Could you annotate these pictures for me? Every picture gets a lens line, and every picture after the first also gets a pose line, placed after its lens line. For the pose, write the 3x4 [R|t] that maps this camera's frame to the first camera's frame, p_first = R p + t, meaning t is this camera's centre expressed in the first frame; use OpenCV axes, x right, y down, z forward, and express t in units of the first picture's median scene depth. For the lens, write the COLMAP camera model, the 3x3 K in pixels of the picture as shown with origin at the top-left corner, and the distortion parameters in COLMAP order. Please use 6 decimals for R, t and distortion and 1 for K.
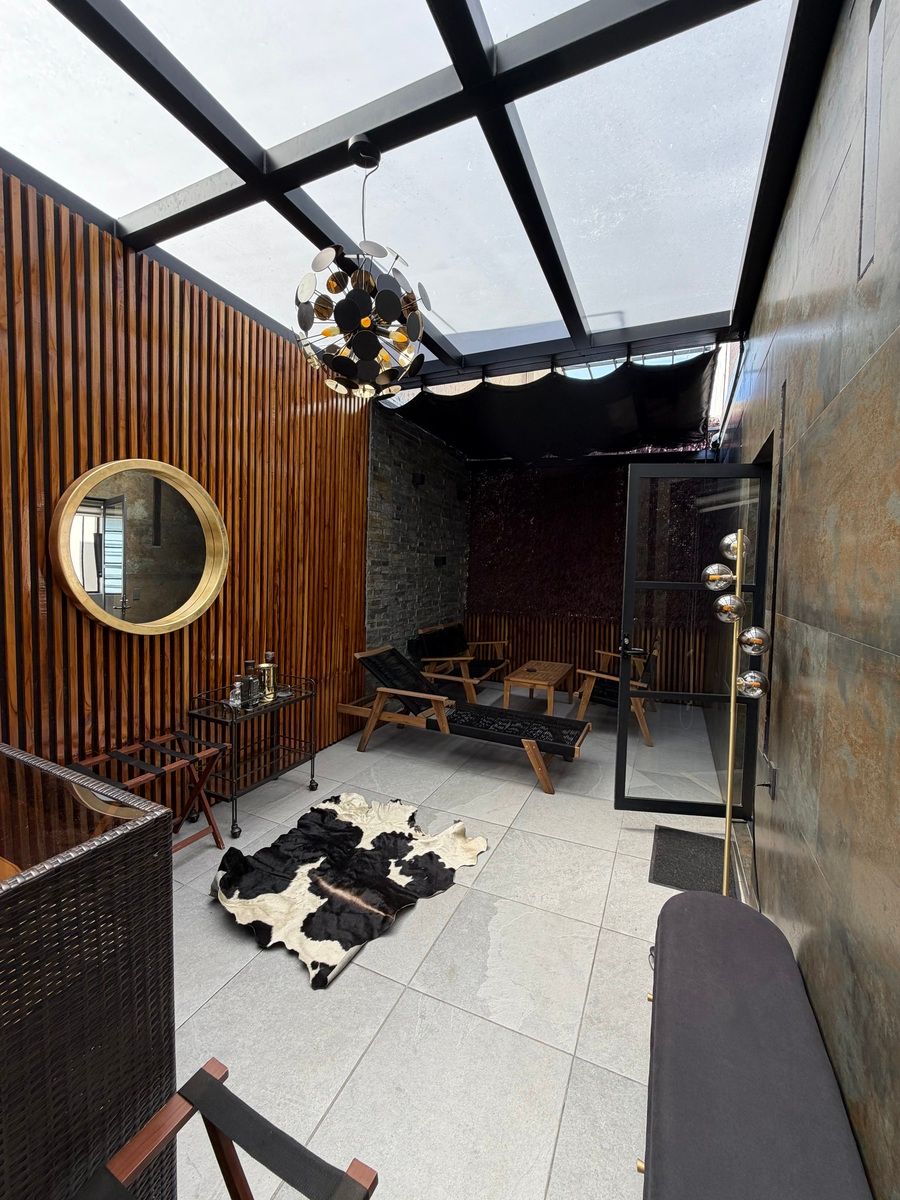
lens RADIAL K [[478.0, 0, 449.5], [0, 478.0, 596.3], [0, 0, 1]] dist [0.000006, 0.000415]
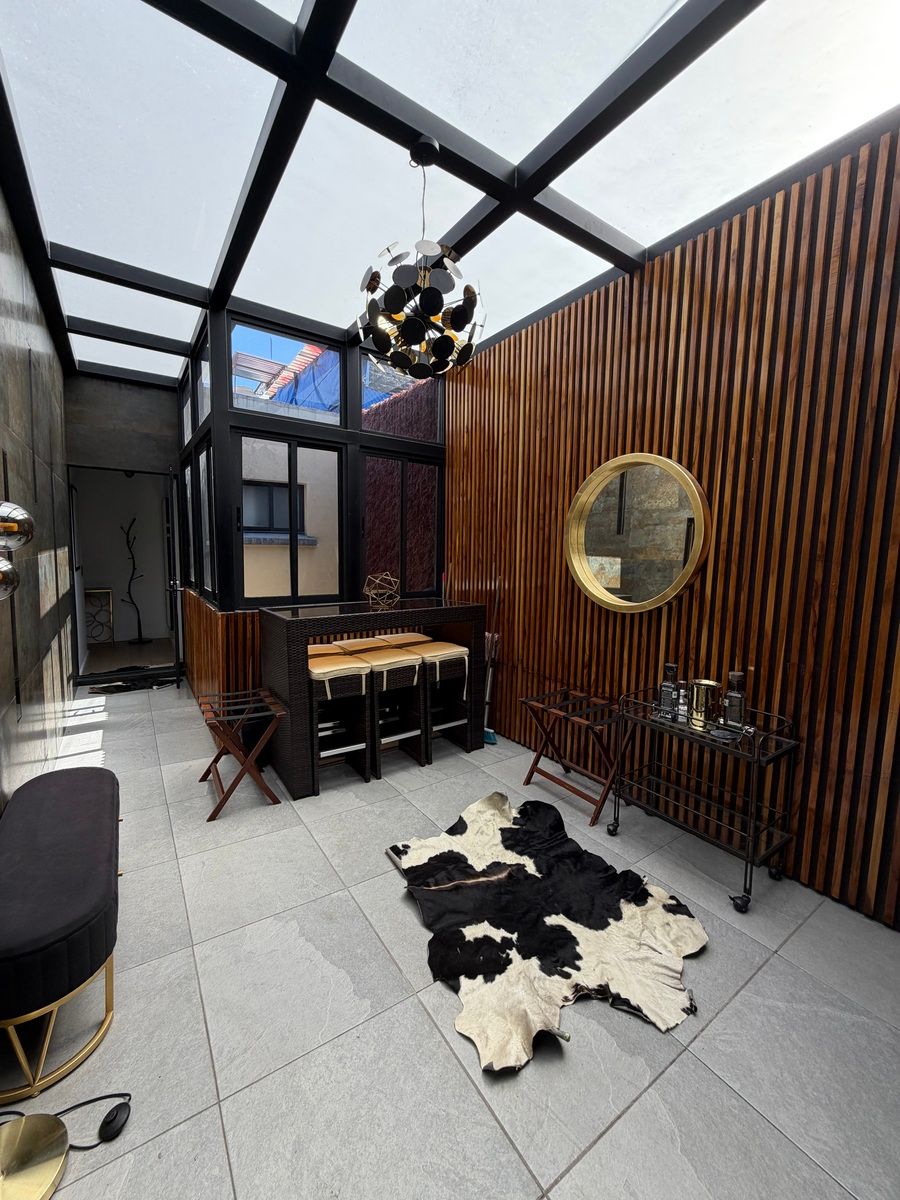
lens RADIAL K [[476.9, 0, 450.6], [0, 476.9, 597.2], [0, 0, 1]] dist [0.000022, 0.000140]
pose [[-0.509996, 0.050292, -0.858705, 0.382942], [-0.082039, 0.990895, 0.106758, -0.028922], [0.856256, 0.124893, -0.501226, 0.861694]]
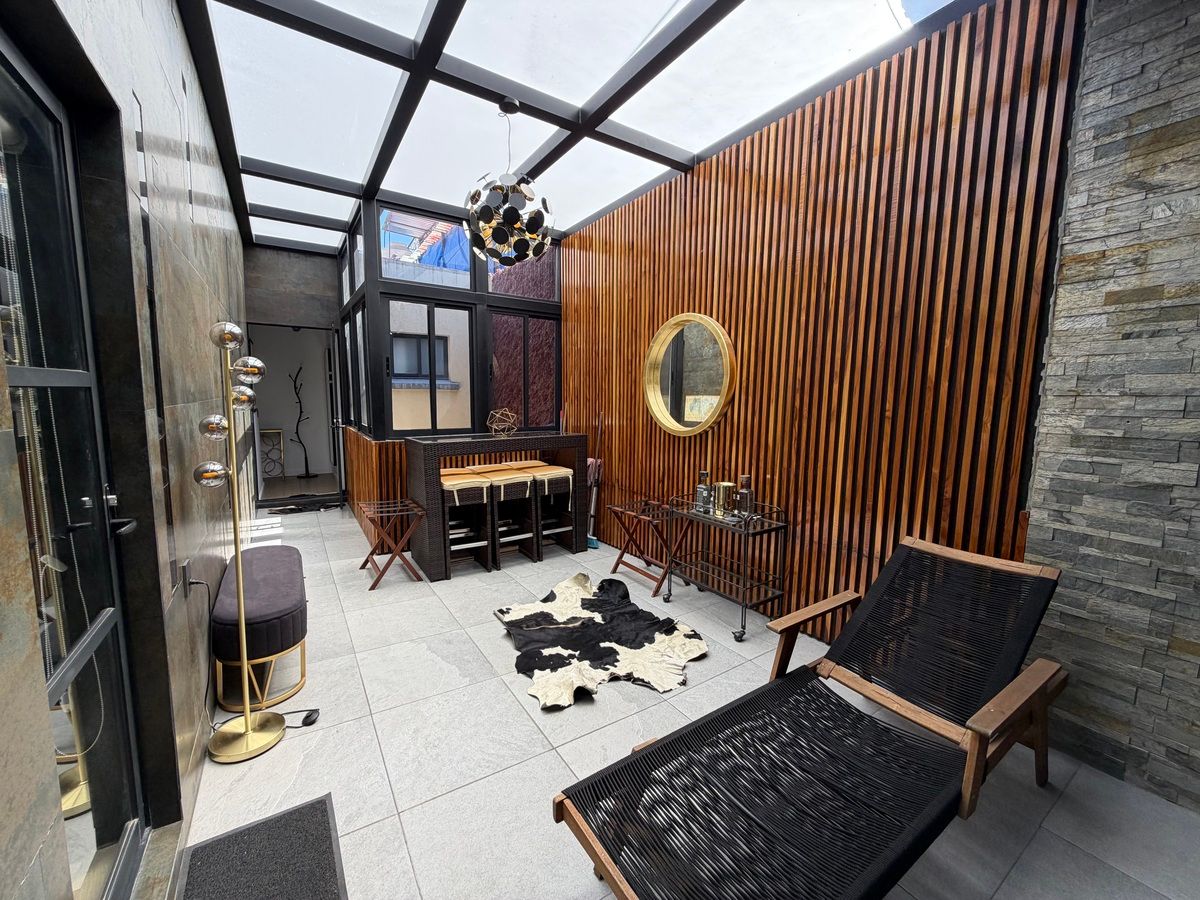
lens RADIAL K [[476.4, 0, 597.5], [0, 476.4, 451.2], [0, 0, 1]] dist [-0.000965, 0.000211]
pose [[-0.527943, 0.065609, -0.846742, 0.519747], [-0.074639, 0.989570, 0.123212, -0.023794], [0.845994, 0.128249, -0.517539, 1.091003]]
